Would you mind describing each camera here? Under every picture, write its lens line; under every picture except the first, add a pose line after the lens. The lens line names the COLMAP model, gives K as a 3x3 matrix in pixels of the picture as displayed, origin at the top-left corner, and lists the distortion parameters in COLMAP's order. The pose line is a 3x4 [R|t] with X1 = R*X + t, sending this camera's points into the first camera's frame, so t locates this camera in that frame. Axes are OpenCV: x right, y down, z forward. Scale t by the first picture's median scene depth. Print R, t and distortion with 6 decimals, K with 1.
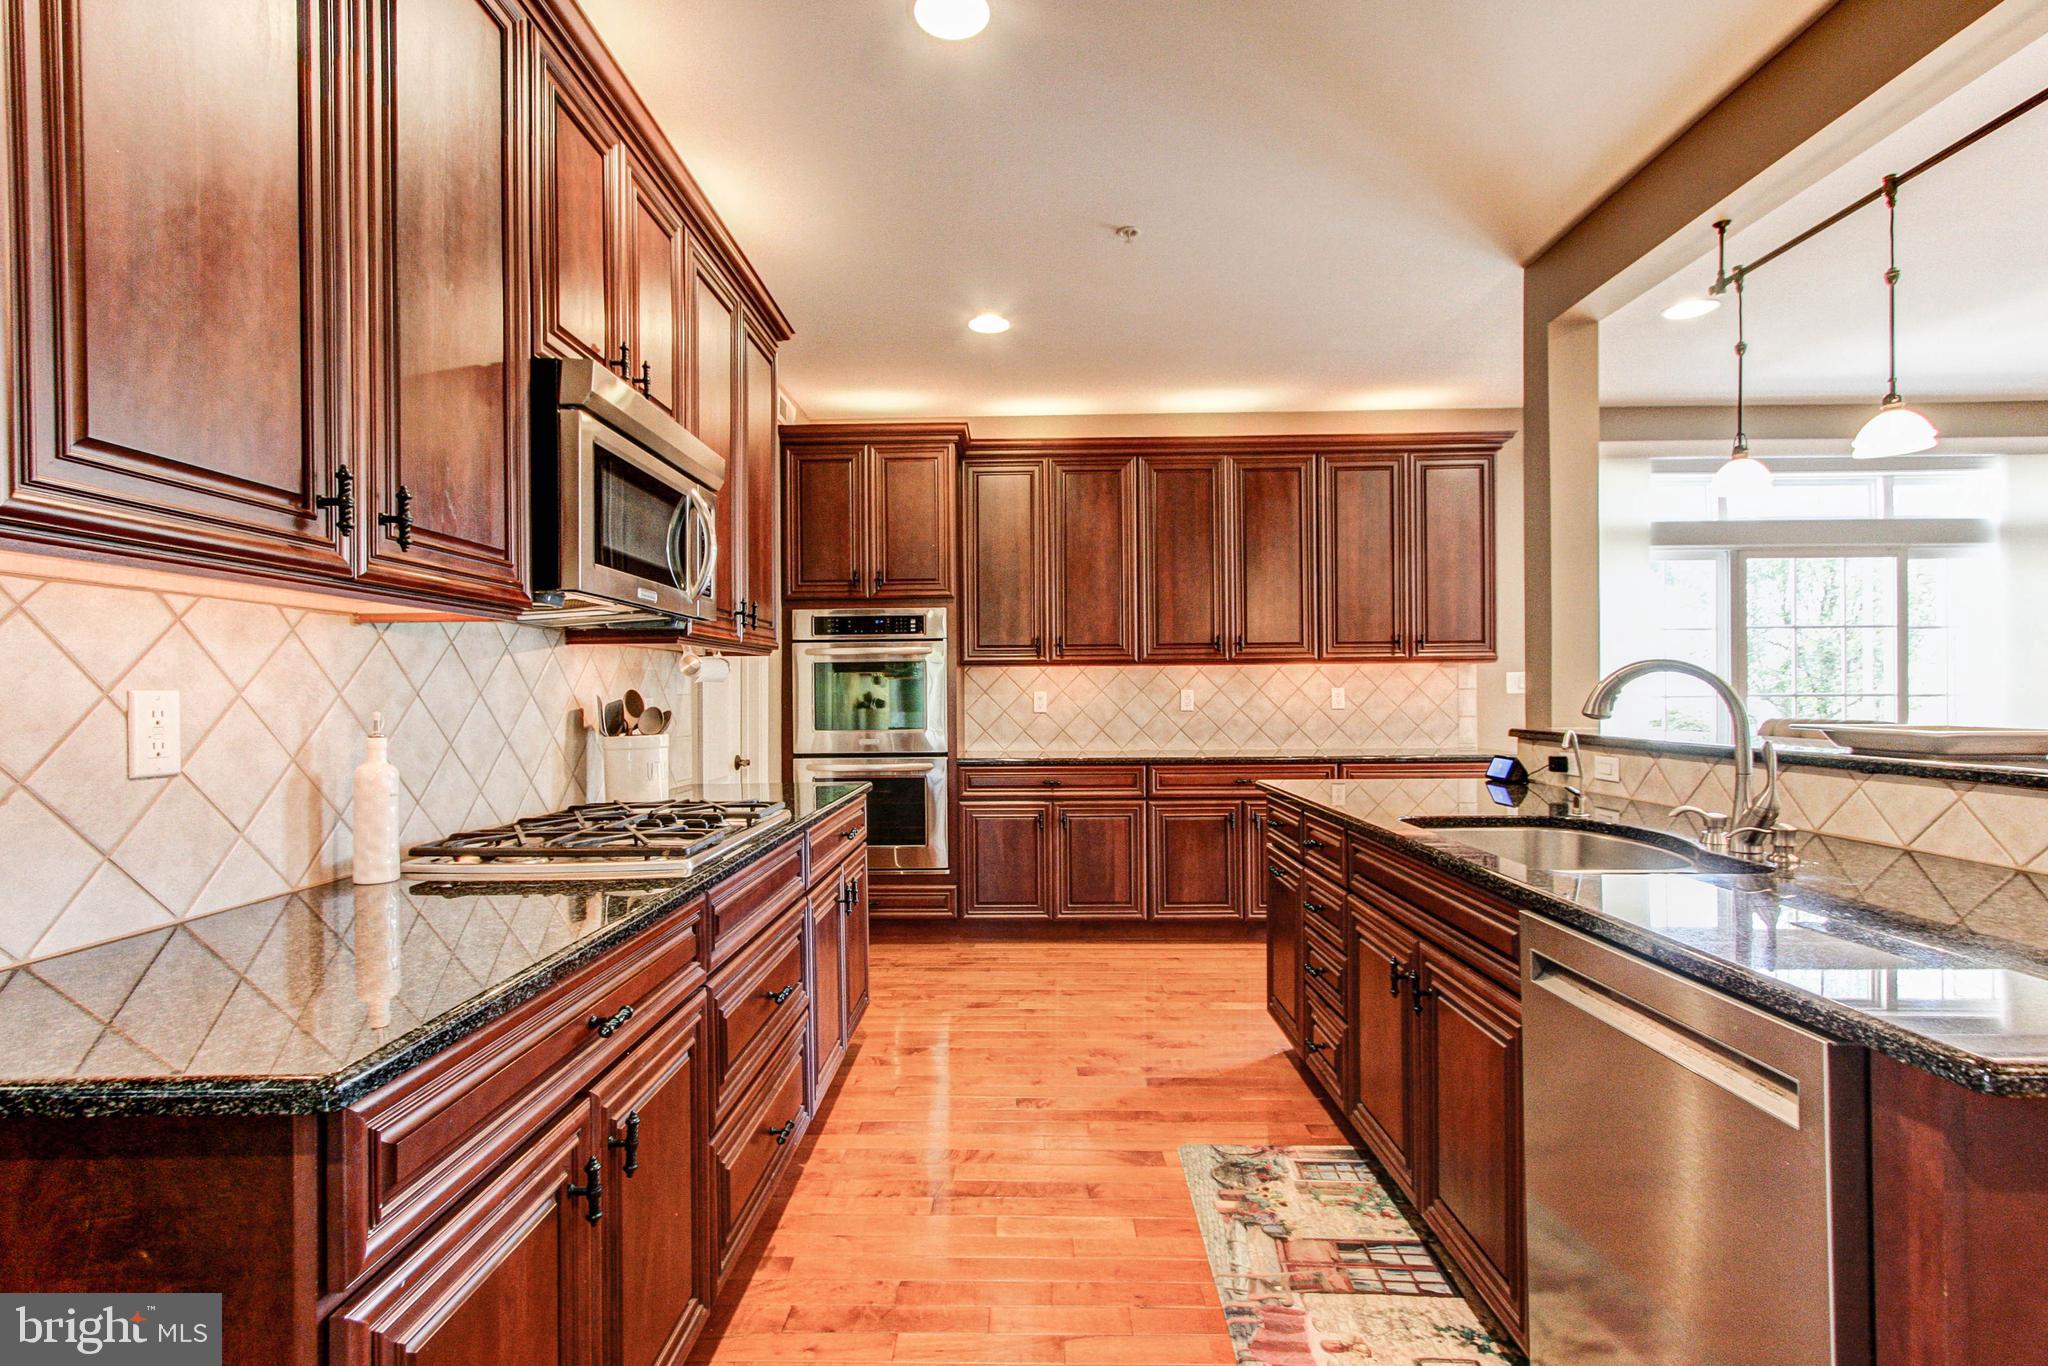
lens RADIAL K [[951.0, 0, 1013.3], [0, 951.0, 698.3], [0, 0, 1]] dist [0.013343, -0.000757]
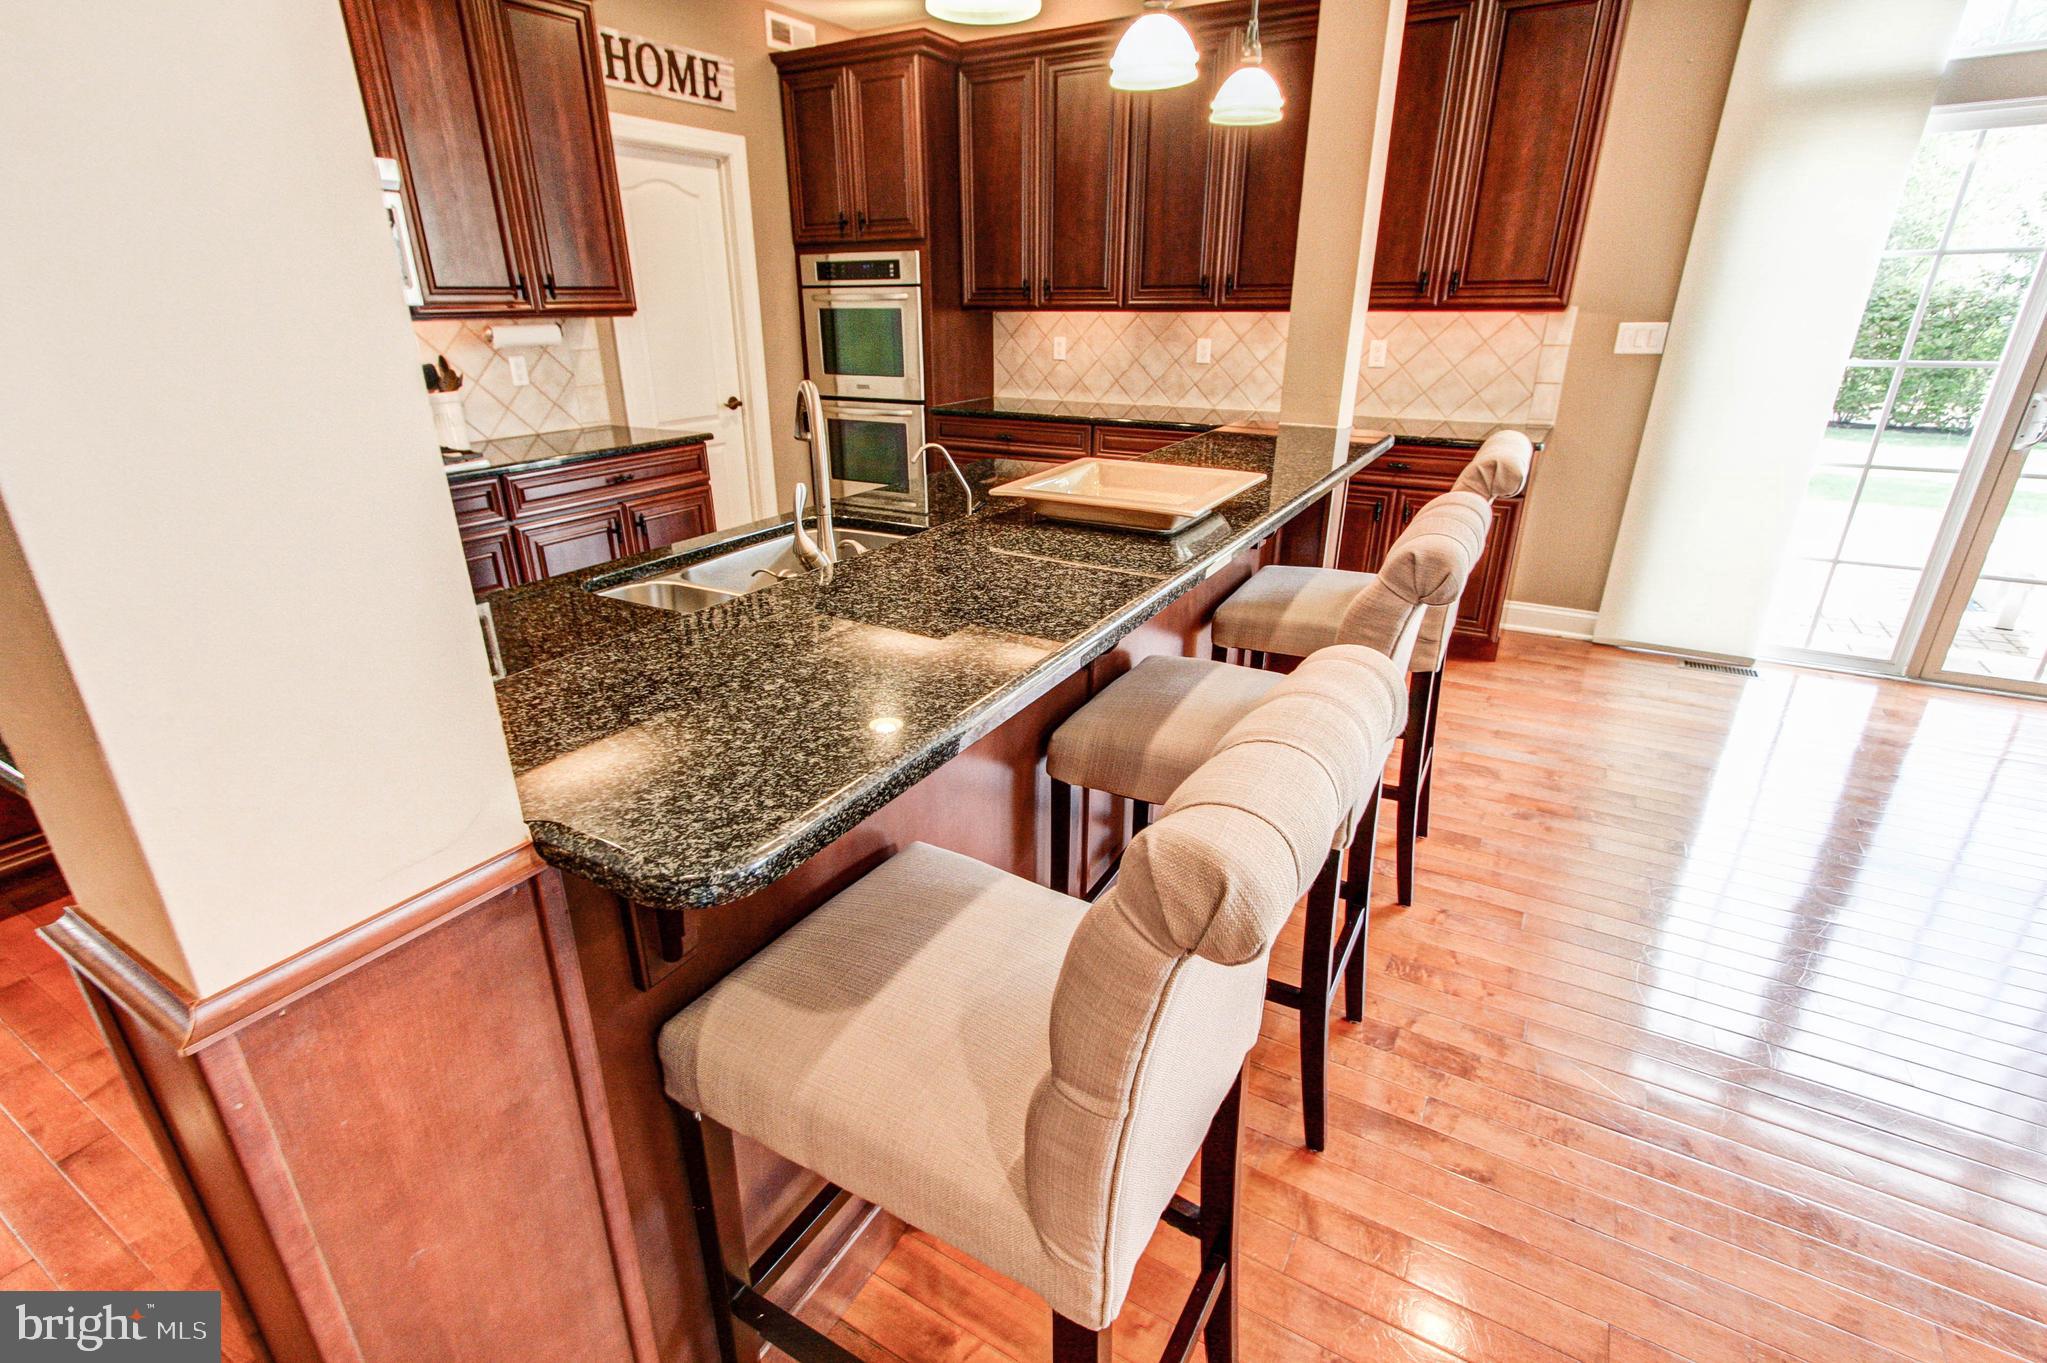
lens RADIAL K [[950.5, 0, 989.9], [0, 950.5, 668.0], [0, 0, 1]] dist [0.013343, -0.000757]
pose [[0.873299, 0.178871, -0.453160, 0.524972], [-0.003298, 0.932310, 0.361645, -0.048939], [0.487174, -0.314330, 0.814775, 0.087084]]
